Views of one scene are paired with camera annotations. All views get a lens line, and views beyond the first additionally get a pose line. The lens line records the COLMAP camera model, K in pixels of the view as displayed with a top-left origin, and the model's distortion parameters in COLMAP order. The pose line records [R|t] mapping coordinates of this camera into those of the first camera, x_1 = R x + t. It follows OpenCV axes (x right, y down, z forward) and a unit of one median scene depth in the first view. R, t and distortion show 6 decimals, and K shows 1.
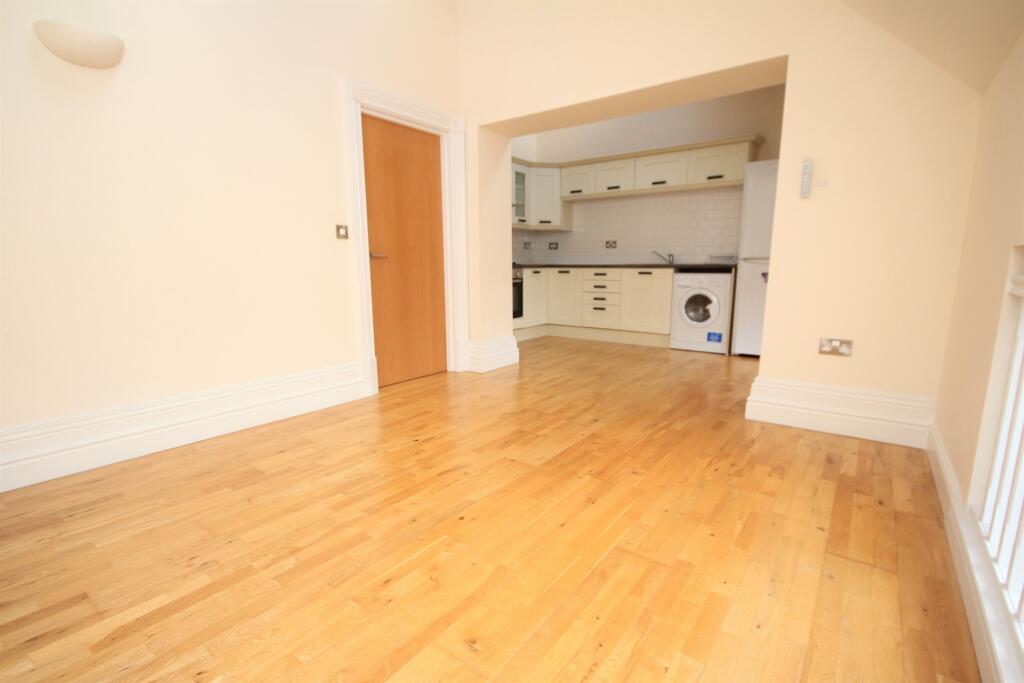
lens RADIAL K [[479.4, 0, 516.4], [0, 479.4, 345.2], [0, 0, 1]] dist [-0.001856, -0.000042]
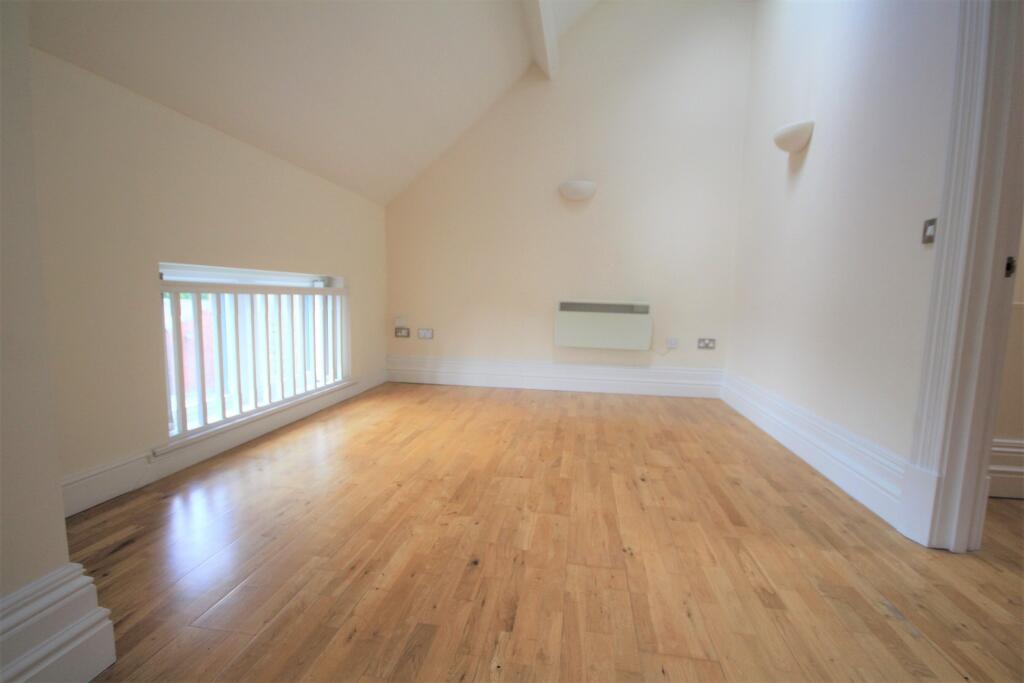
lens RADIAL K [[479.4, 0, 516.4], [0, 479.4, 345.2], [0, 0, 1]] dist [-0.001856, -0.000042]
pose [[-0.876759, 0.030435, -0.479966, 0.175848], [-0.105401, 0.961573, 0.253511, -0.102543], [0.469238, 0.272857, -0.839860, 0.655634]]
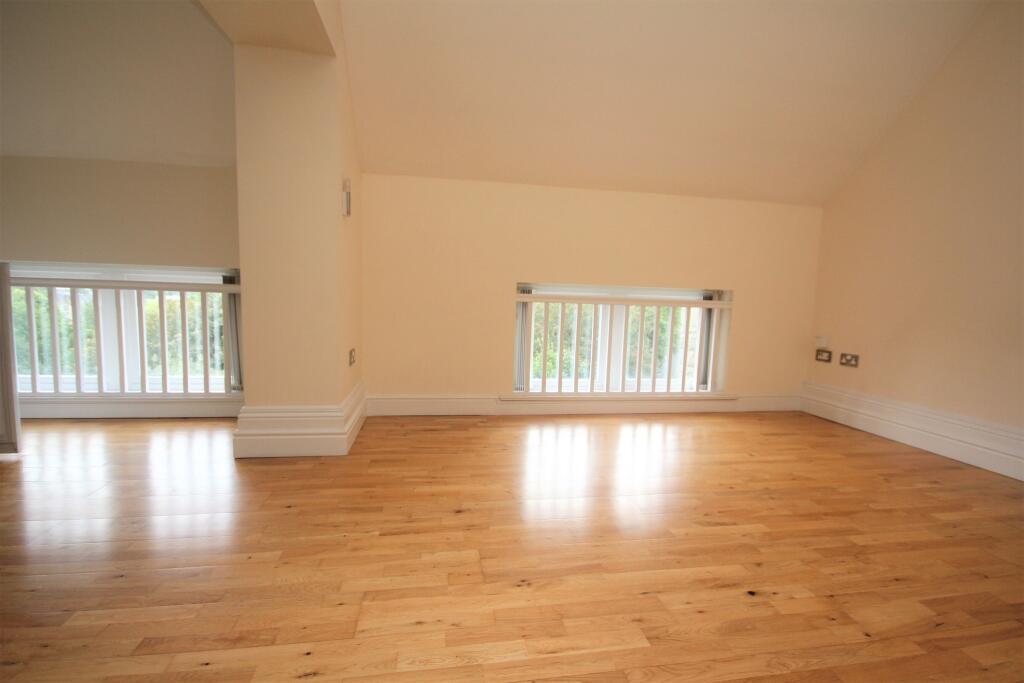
lens RADIAL K [[479.4, 0, 516.4], [0, 479.4, 345.2], [0, 0, 1]] dist [-0.001856, -0.000042]
pose [[-0.723088, -0.091920, 0.684613, -0.155256], [0.089508, 0.970282, 0.224813, -0.100156], [-0.684932, 0.223838, -0.693372, 0.633550]]
